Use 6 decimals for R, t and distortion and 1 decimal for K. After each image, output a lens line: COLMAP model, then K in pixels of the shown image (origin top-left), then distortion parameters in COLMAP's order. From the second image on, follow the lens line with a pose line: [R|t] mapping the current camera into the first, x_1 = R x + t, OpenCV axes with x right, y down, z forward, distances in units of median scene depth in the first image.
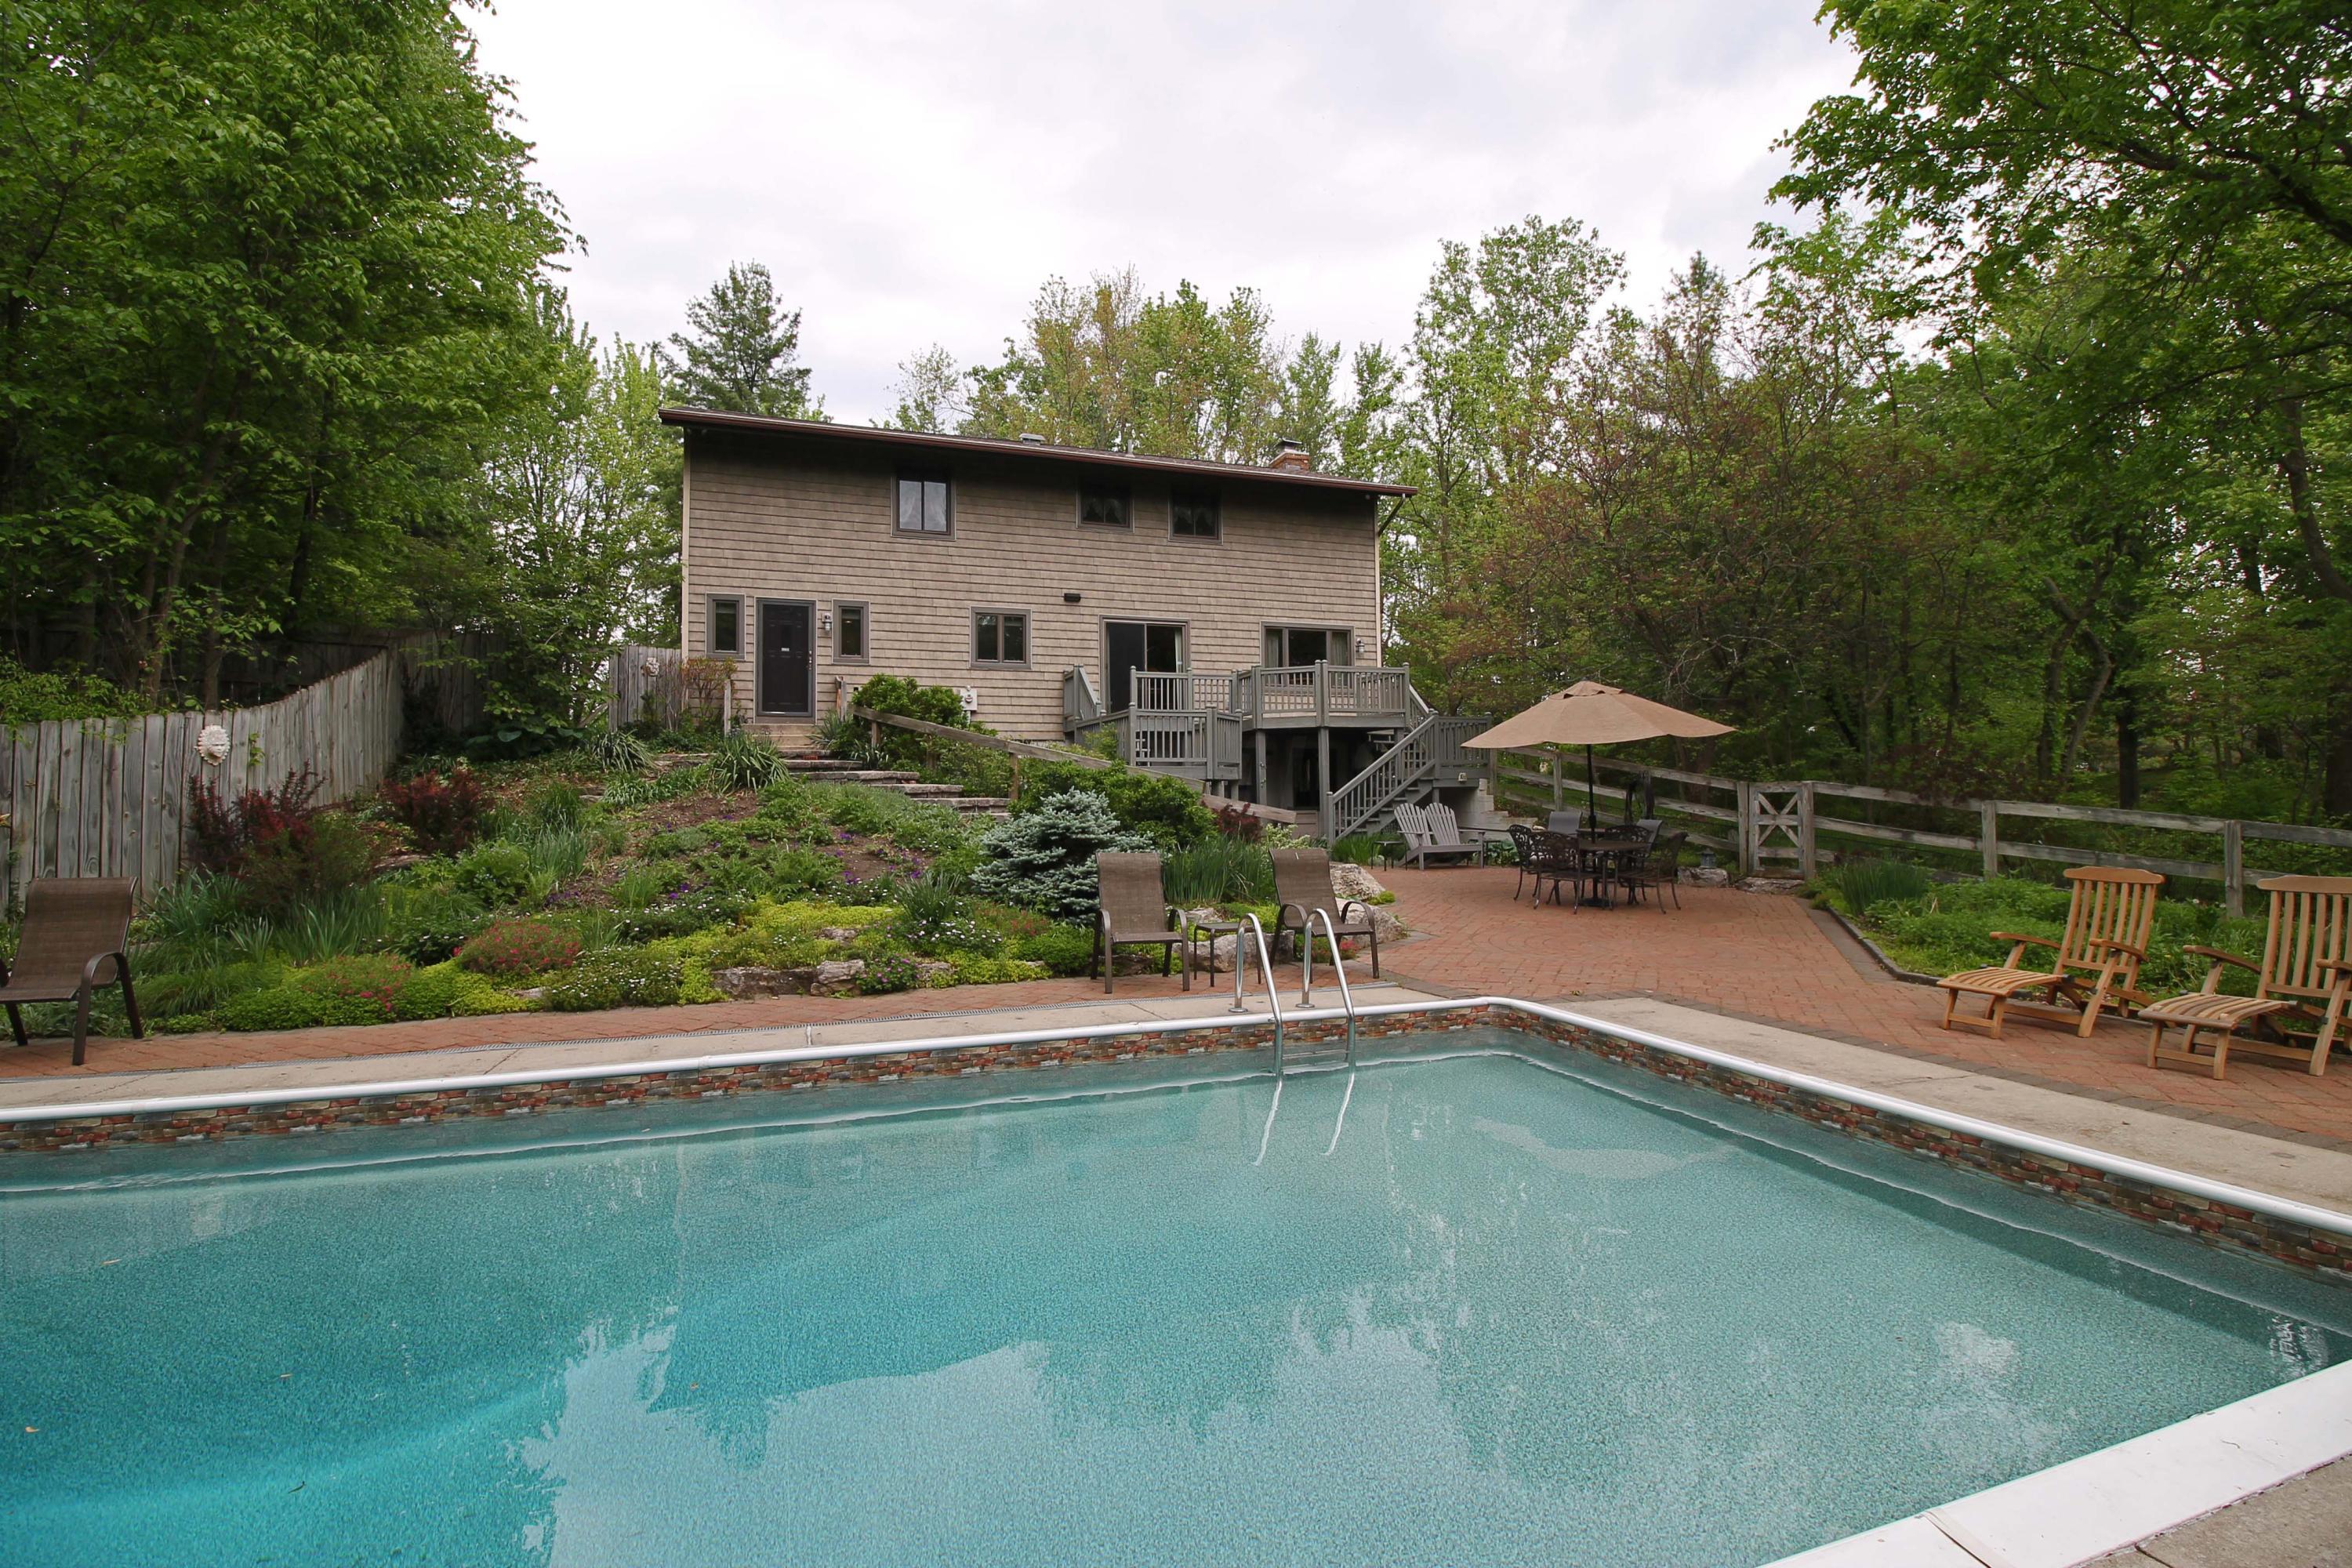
lens RADIAL K [[1106.1, 0, 1175.1], [0, 1106.1, 759.4], [0, 0, 1]] dist [-0.002774, -0.011362]
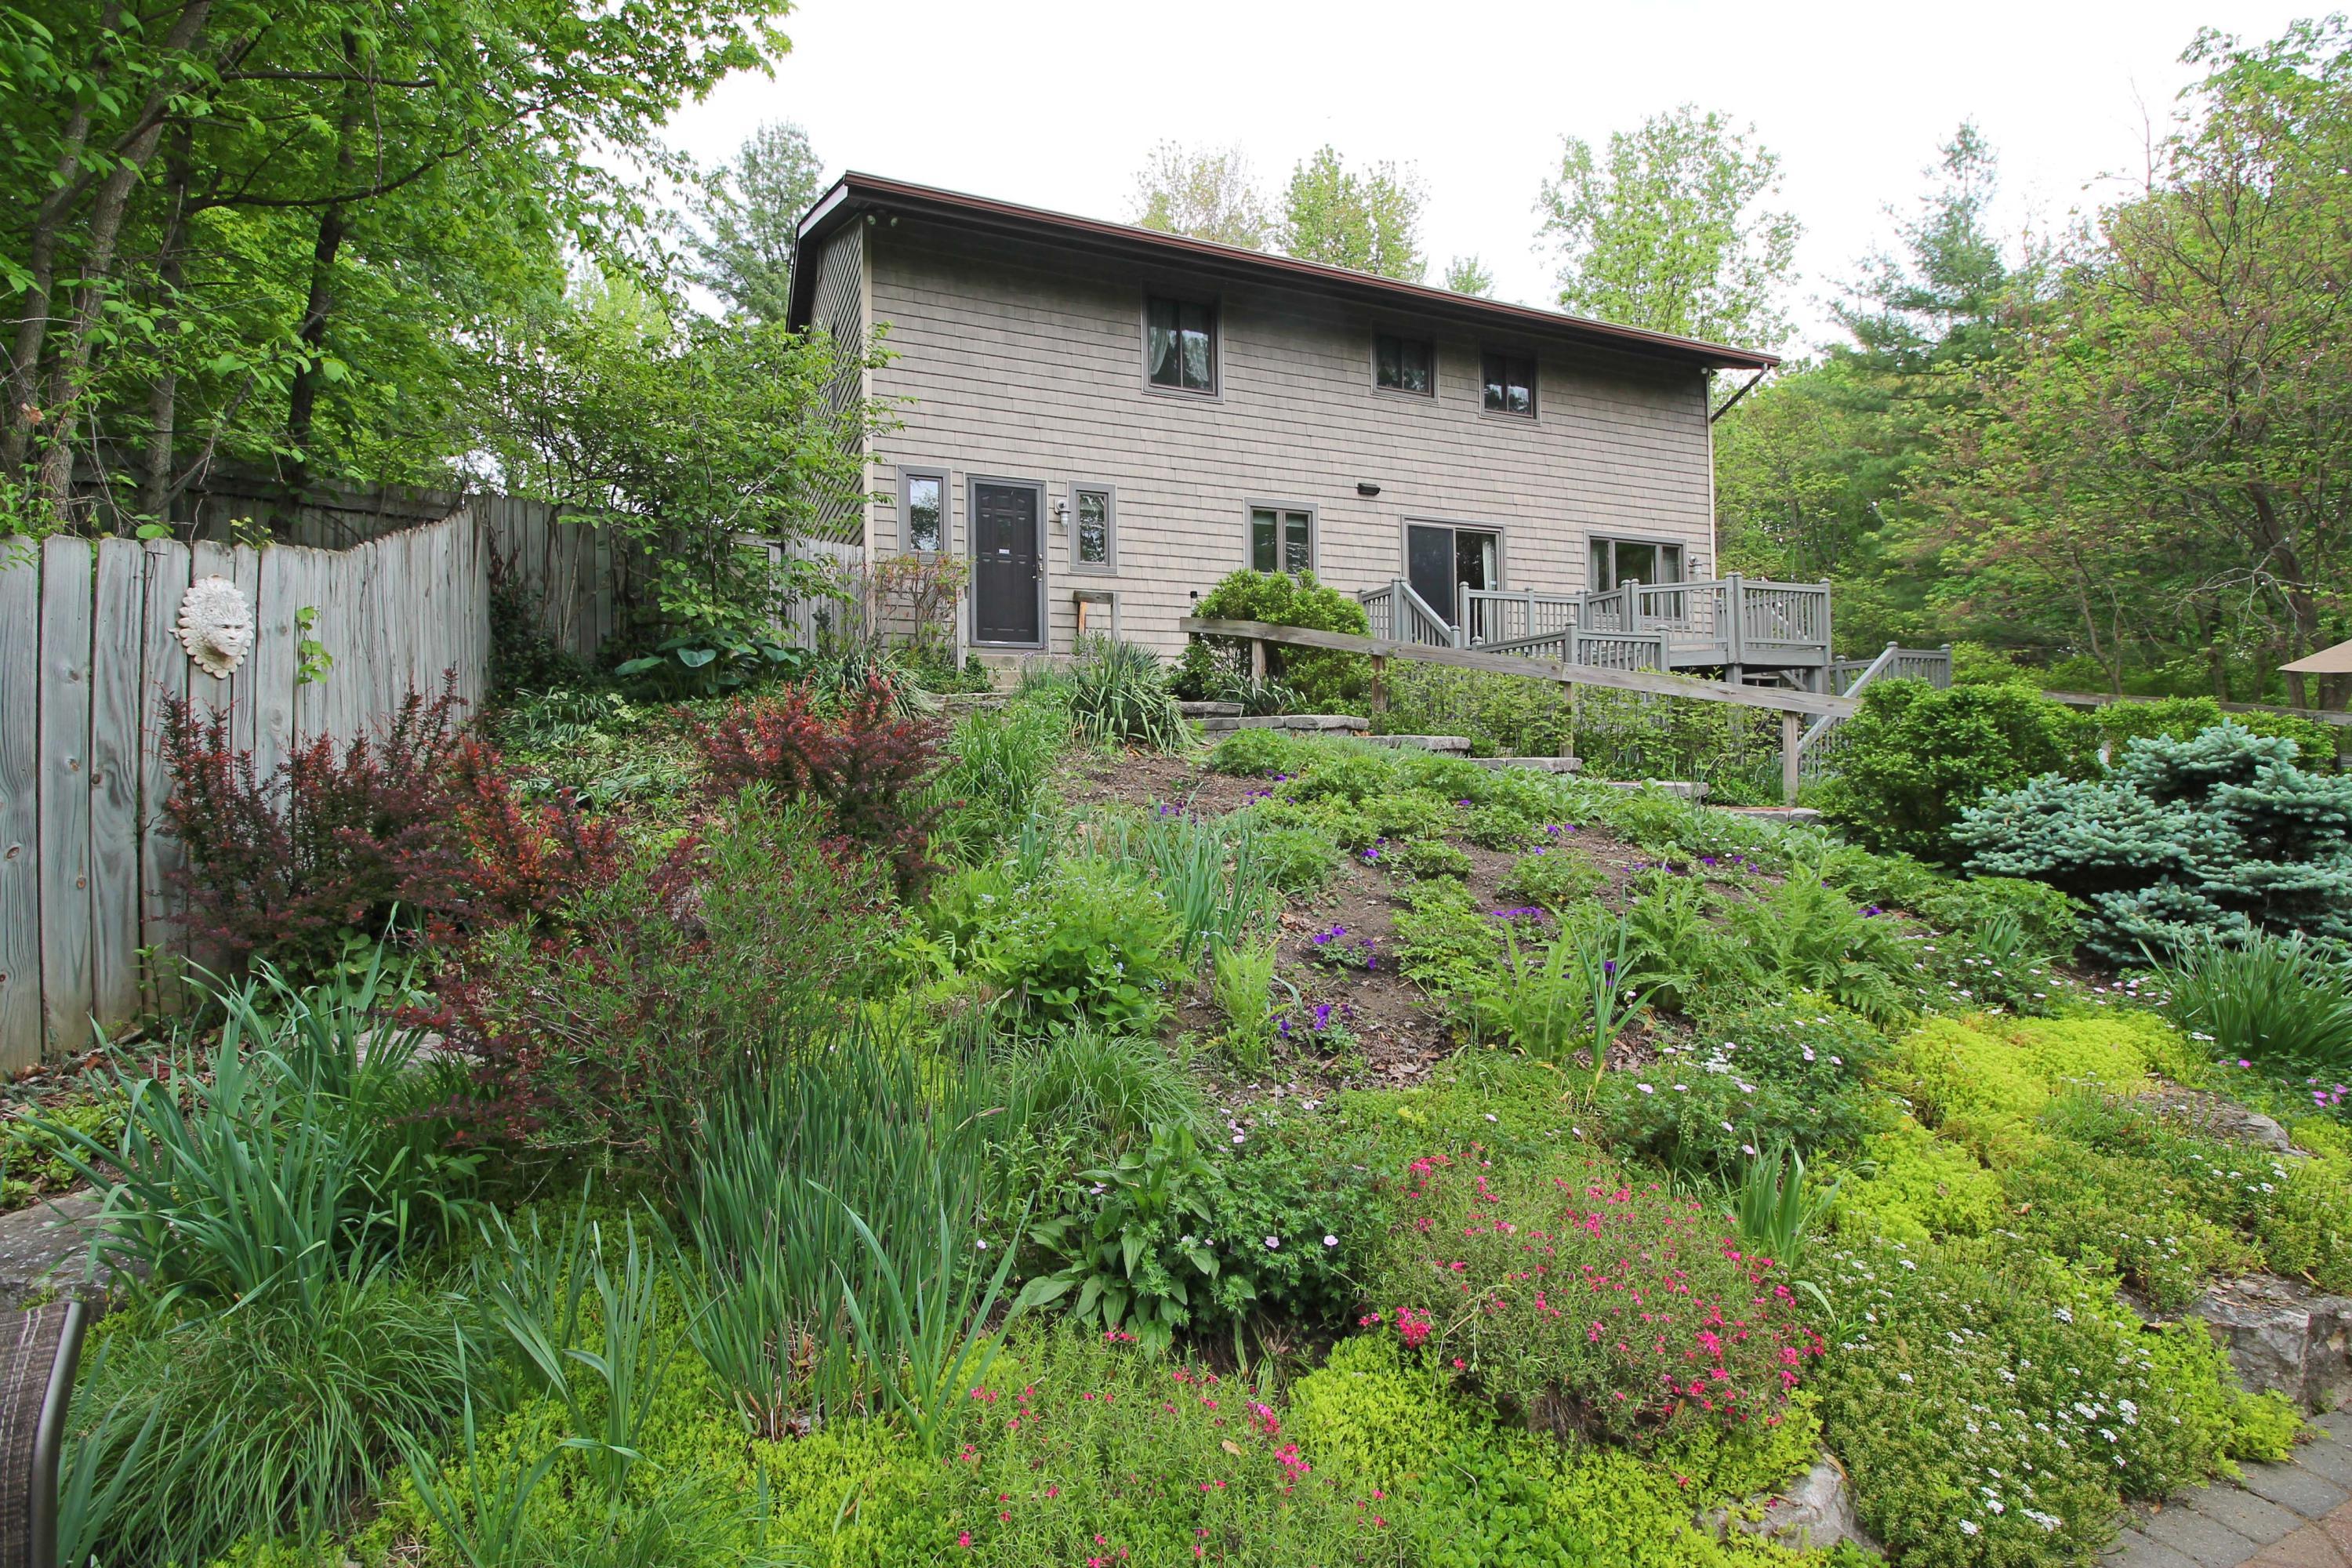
lens RADIAL K [[1106.1, 0, 1178.3], [0, 1106.1, 763.0], [0, 0, 1]] dist [-0.002774, -0.011362]
pose [[0.998250, -0.006666, 0.058758, -0.292164], [0.005074, 0.999617, 0.027202, 0.015005], [-0.058917, -0.026856, 0.997902, 0.306658]]
